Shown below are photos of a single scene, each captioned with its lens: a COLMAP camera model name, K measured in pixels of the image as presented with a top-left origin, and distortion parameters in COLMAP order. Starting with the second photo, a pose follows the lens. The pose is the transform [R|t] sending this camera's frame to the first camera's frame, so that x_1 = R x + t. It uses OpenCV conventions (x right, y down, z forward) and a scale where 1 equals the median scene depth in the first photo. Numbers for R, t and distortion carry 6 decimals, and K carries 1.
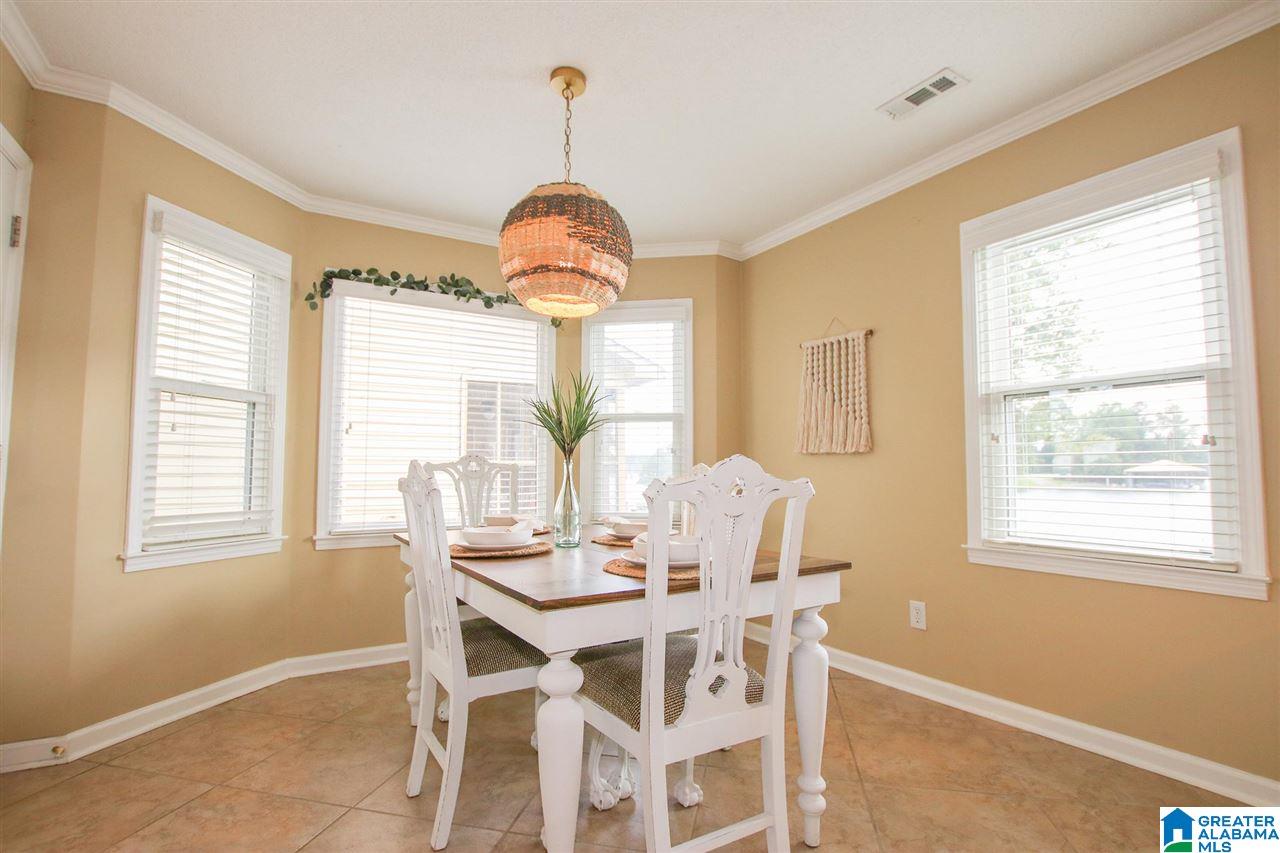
lens RADIAL K [[596.1, 0, 633.5], [0, 596.1, 438.9], [0, 0, 1]] dist [-0.034450, 0.008898]
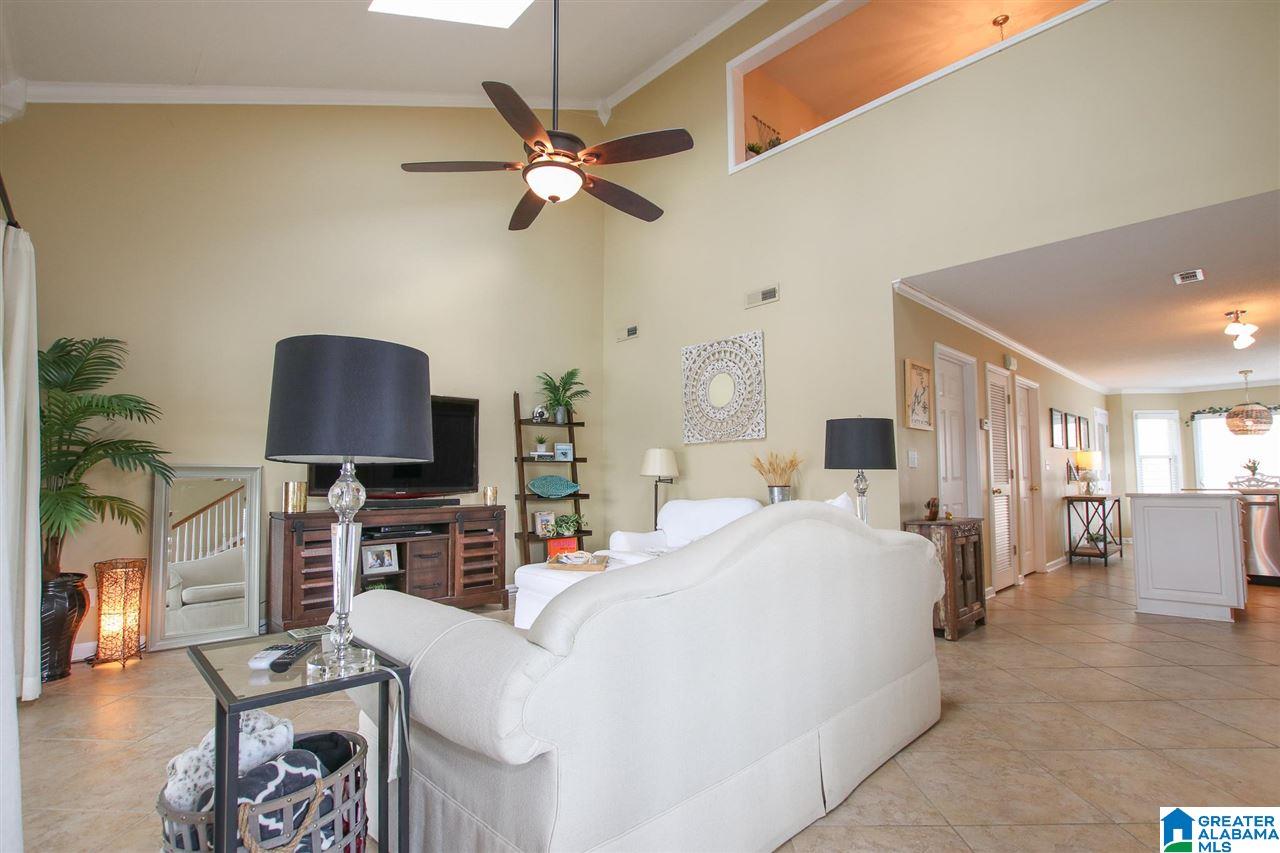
lens RADIAL K [[596.1, 0, 633.5], [0, 596.1, 438.9], [0, 0, 1]] dist [-0.034450, 0.008898]
pose [[0.190612, -0.066543, -0.979408, 1.908085], [0.062869, 0.996479, -0.055468, -0.165950], [0.979650, -0.051001, 0.194124, -2.476499]]
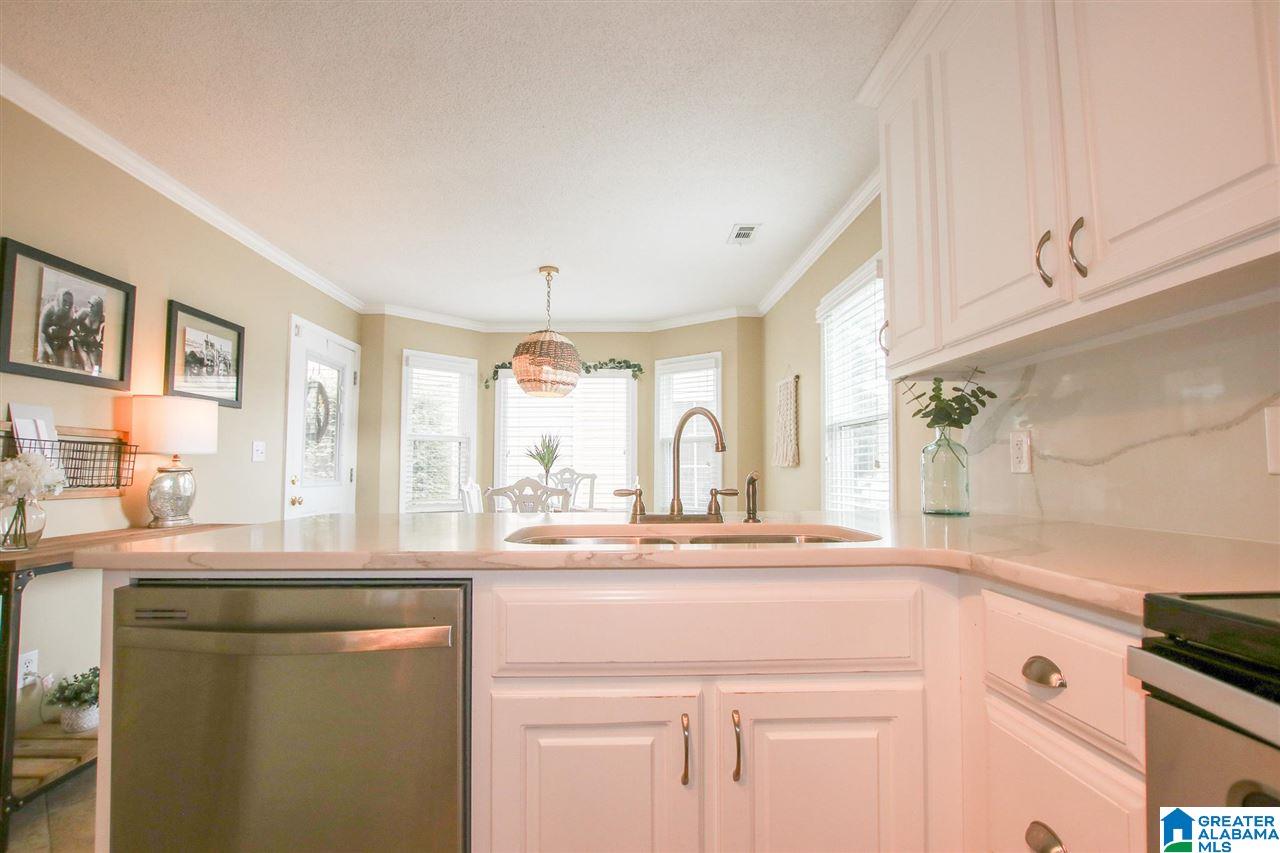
lens RADIAL K [[596.1, 0, 633.5], [0, 596.1, 438.9], [0, 0, 1]] dist [-0.034450, 0.008898]
pose [[0.868959, -0.030191, -0.493963, 0.729263], [0.032162, 0.999473, -0.004510, -0.042925], [0.493839, -0.011968, 0.869471, -0.356659]]
